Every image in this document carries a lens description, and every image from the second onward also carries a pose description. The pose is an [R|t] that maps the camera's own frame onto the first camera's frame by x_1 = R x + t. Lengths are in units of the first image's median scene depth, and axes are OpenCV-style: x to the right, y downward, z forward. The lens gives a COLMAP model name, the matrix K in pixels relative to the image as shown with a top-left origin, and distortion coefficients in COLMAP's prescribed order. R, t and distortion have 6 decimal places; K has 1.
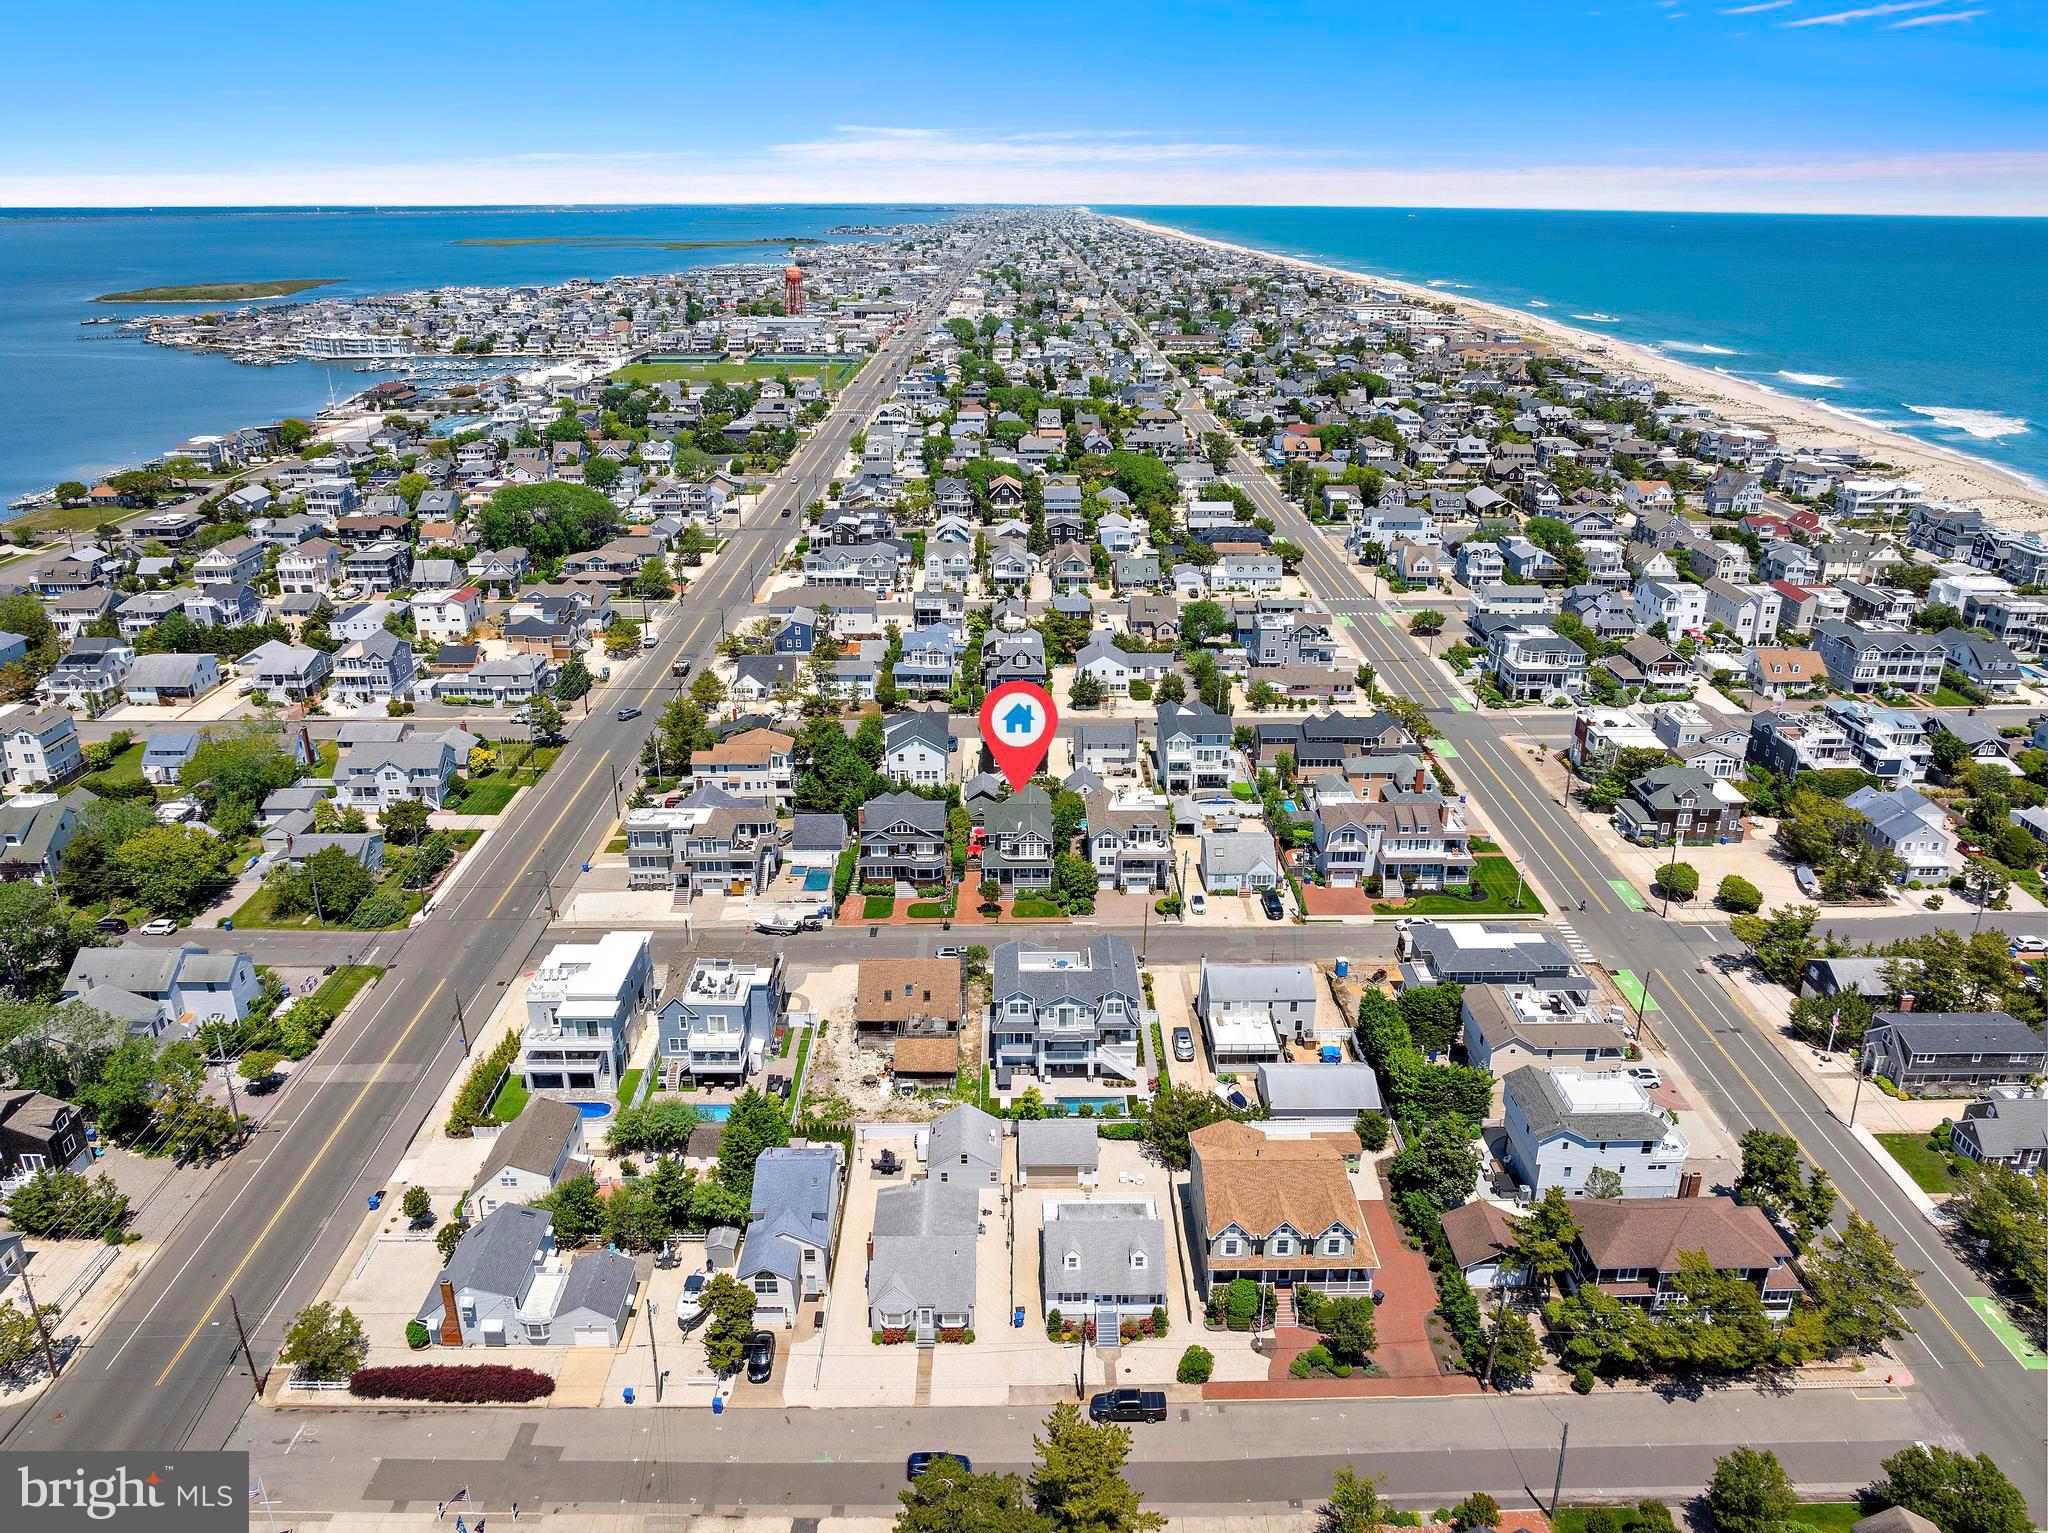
lens RADIAL K [[1430.6, 0, 1030.4], [0, 1430.6, 767.9], [0, 0, 1]] dist [-0.031705, -0.013097]
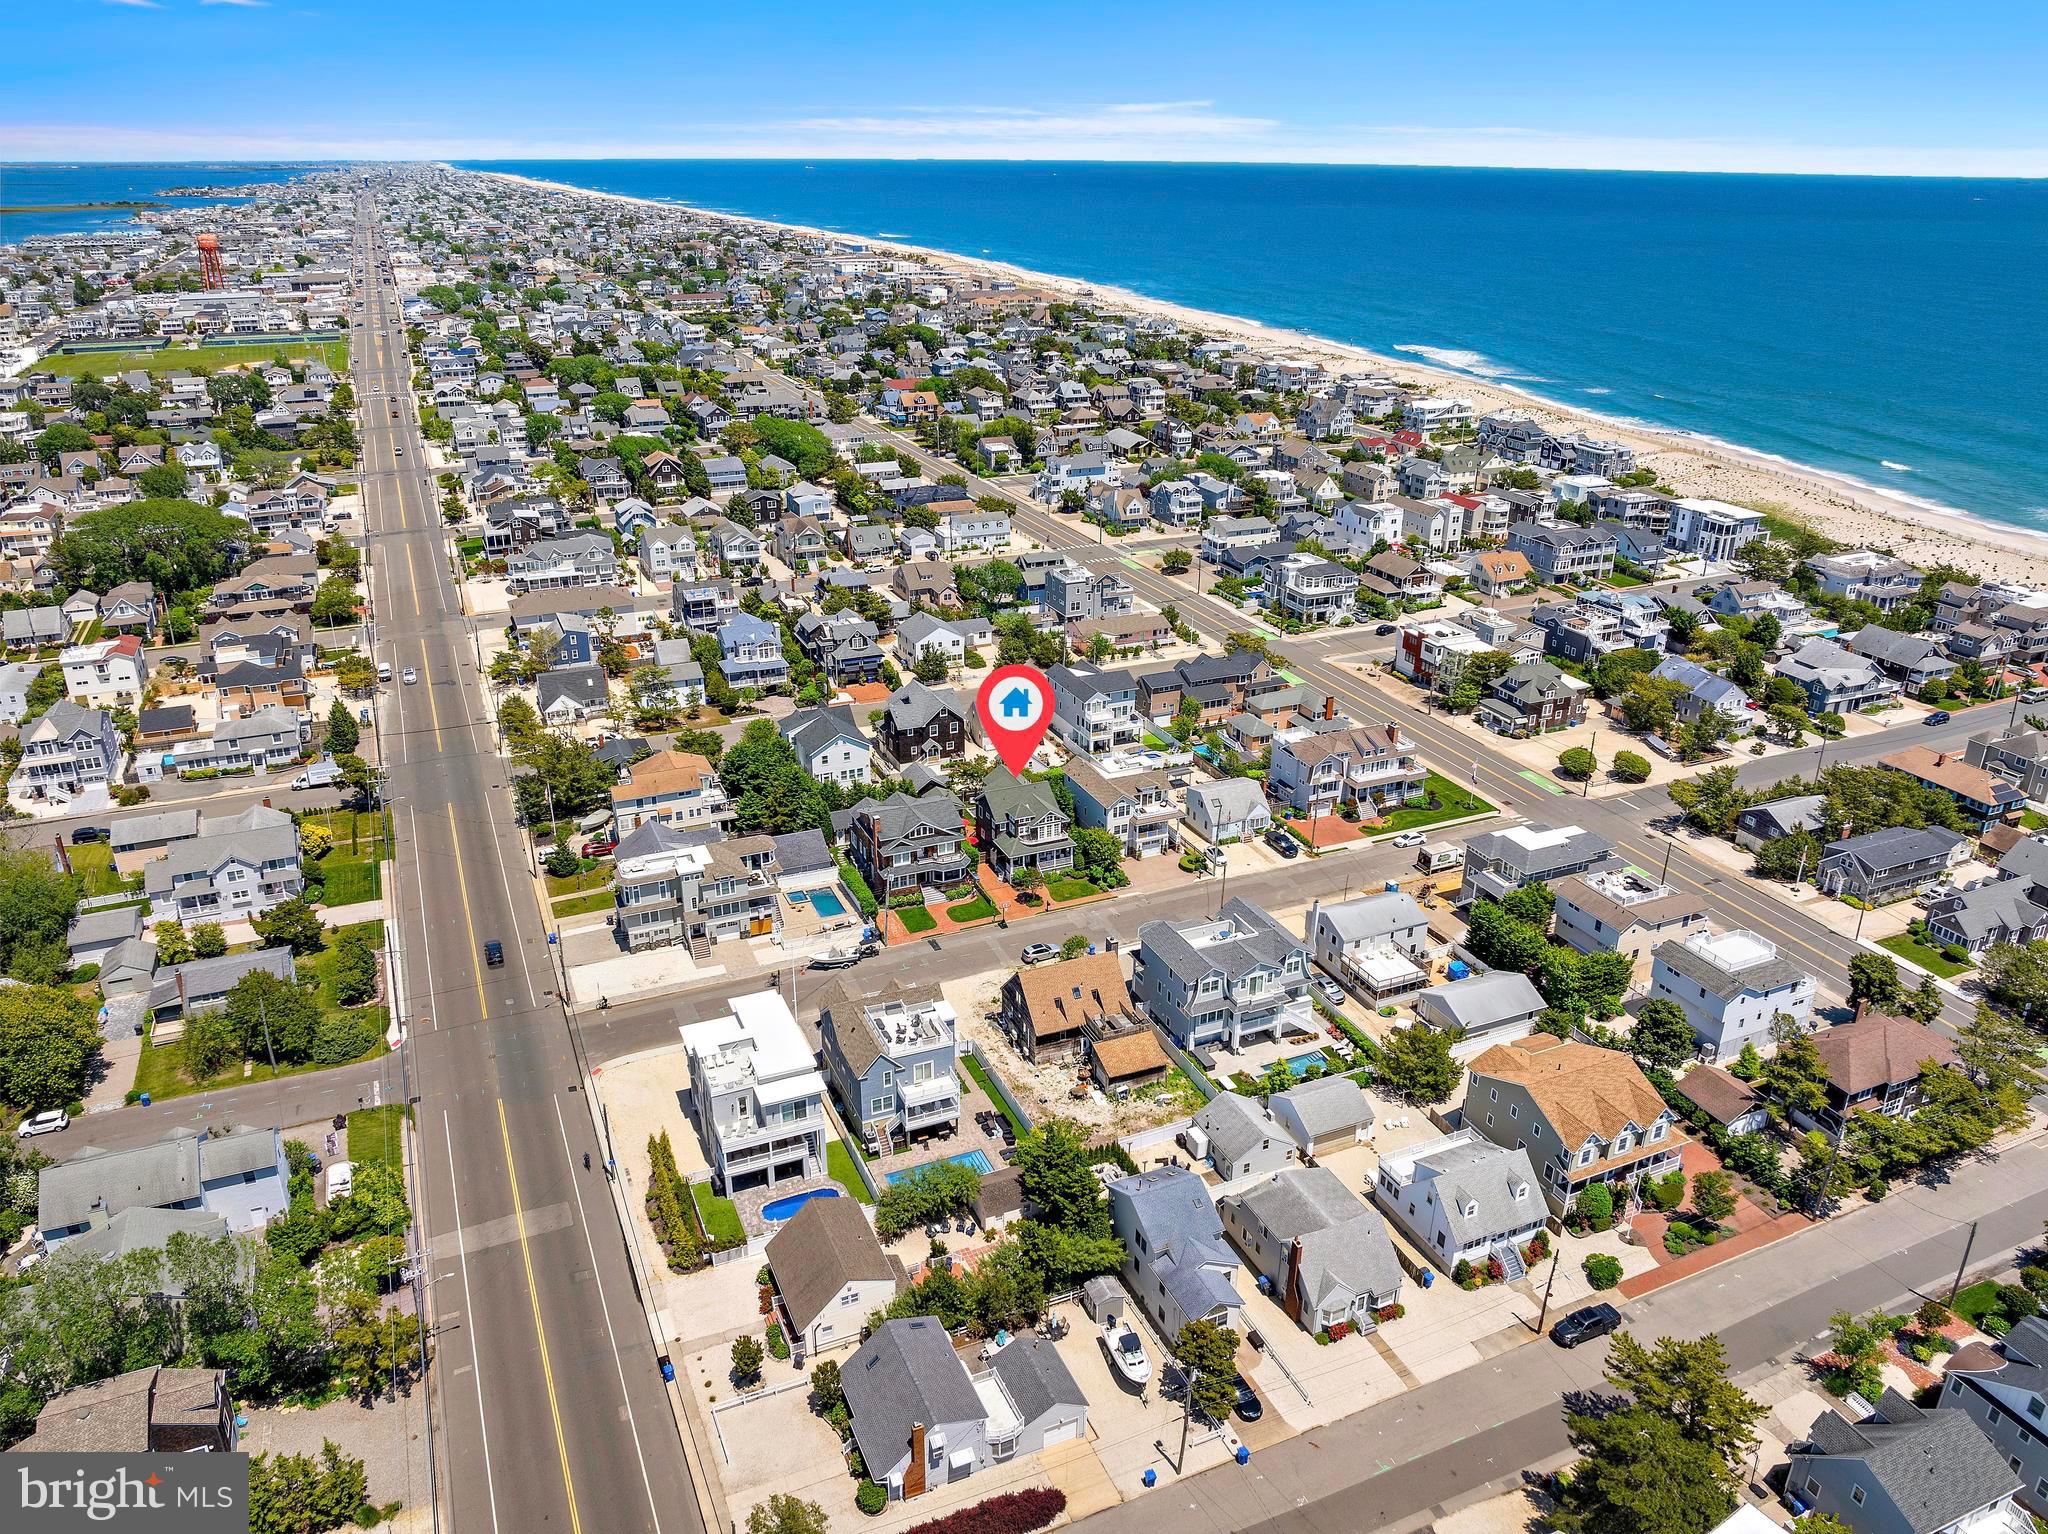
lens RADIAL K [[1430.6, 0, 1026.4], [0, 1430.6, 764.9], [0, 0, 1]] dist [-0.031705, -0.013097]
pose [[0.920941, -0.149519, 0.359877, -0.339091], [0.139650, 0.988758, 0.053432, -0.039072], [-0.363821, 0.001049, 0.931468, 0.097828]]
